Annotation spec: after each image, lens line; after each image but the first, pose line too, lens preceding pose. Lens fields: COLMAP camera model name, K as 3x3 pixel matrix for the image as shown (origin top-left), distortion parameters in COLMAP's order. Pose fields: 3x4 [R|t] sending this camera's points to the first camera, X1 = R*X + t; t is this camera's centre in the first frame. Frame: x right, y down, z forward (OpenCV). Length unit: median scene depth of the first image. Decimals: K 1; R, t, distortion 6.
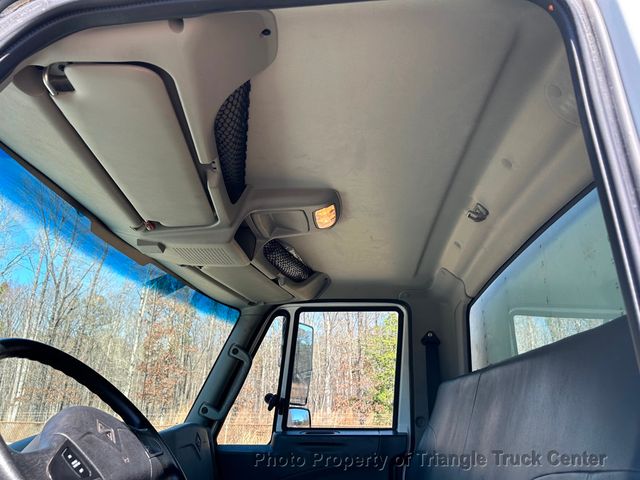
lens RADIAL K [[482.3, 0, 323.1], [0, 482.3, 242.7], [0, 0, 1]] dist [0.058548, -0.071007]
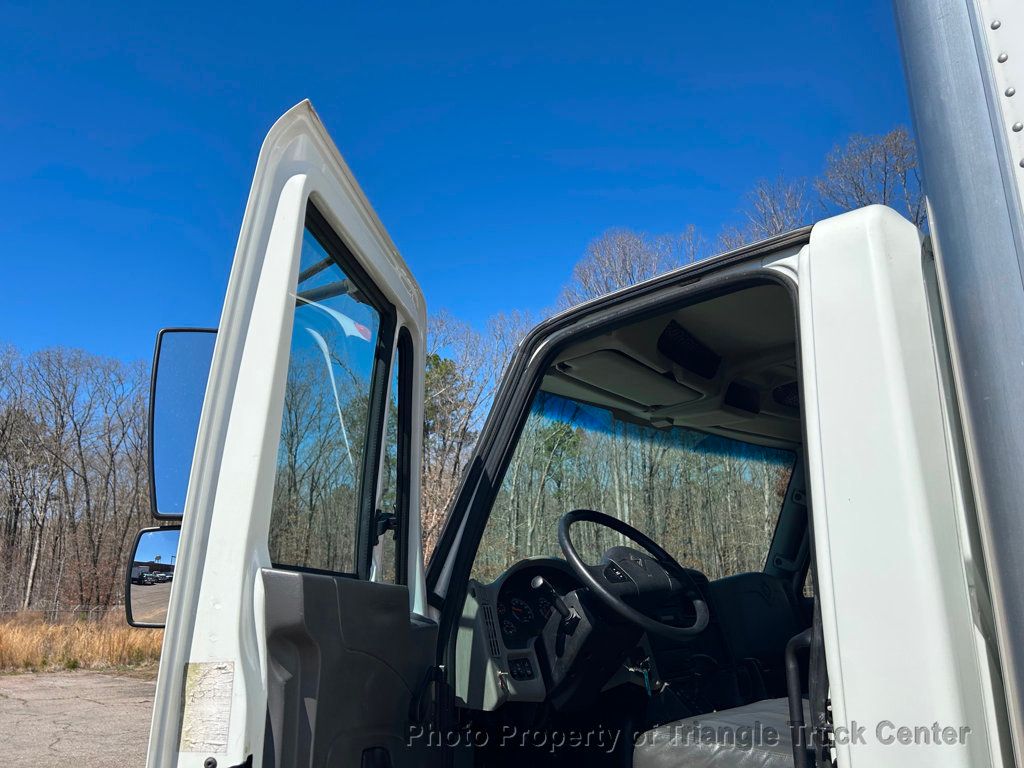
lens RADIAL K [[771.8, 0, 516.9], [0, 771.8, 388.4], [0, 0, 1]] dist [0.058548, -0.071007]
pose [[0.777565, -0.185758, -0.600739, 0.349020], [0.233115, 0.972449, 0.001036, -0.104918], [0.583996, -0.140847, 0.799444, -0.474151]]
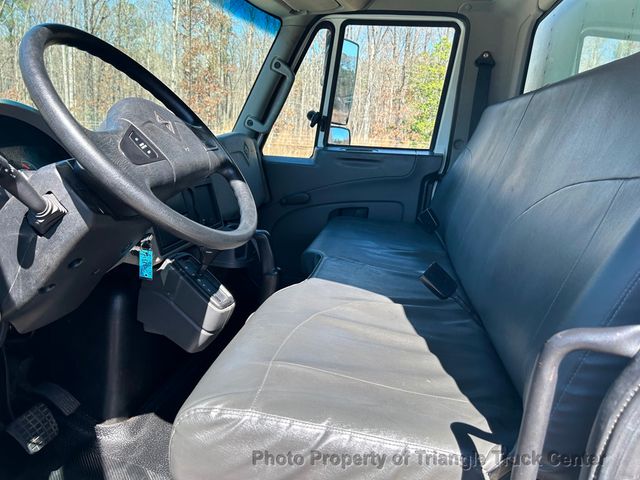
lens RADIAL K [[482.3, 0, 323.1], [0, 482.3, 242.7], [0, 0, 1]] dist [0.058548, -0.071007]
pose [[0.995635, 0.071645, -0.059810, -0.006437], [-0.030068, 0.852925, 0.521167, 0.016837], [0.088353, -0.517094, 0.851356, -0.003500]]
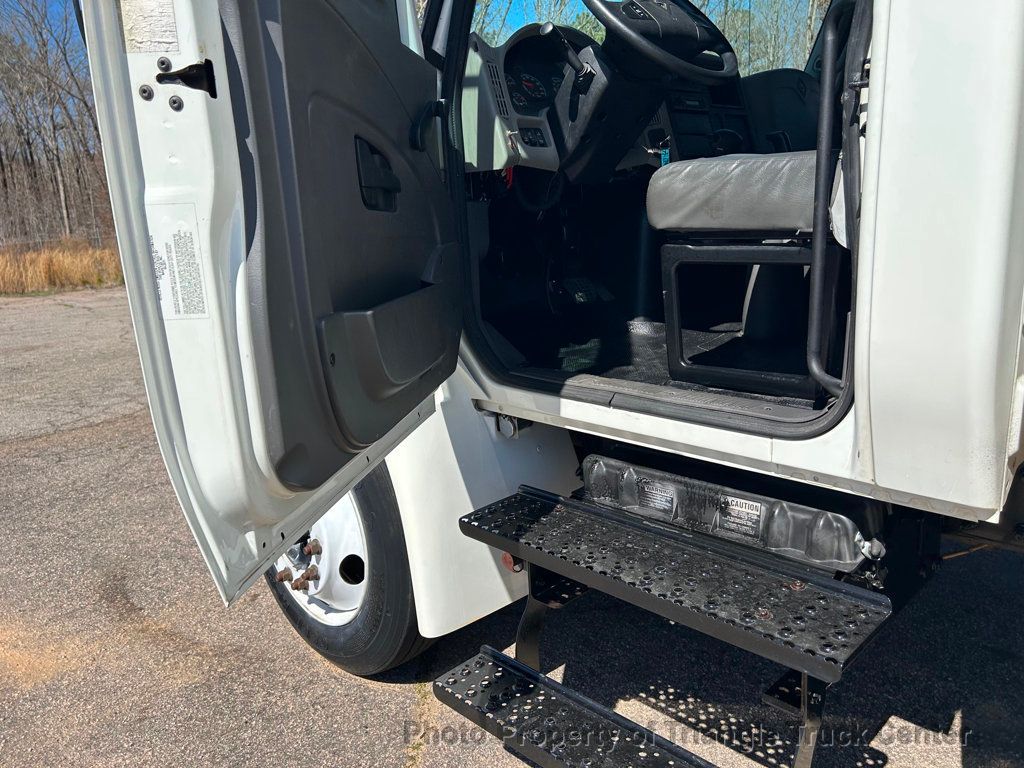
lens RADIAL K [[771.8, 0, 516.9], [0, 771.8, 388.4], [0, 0, 1]] dist [0.058548, -0.071007]
pose [[0.754139, 0.099902, -0.649072, 0.317819], [0.280451, 0.844712, 0.455861, 0.066149], [0.593820, -0.525815, 0.609013, -0.473201]]
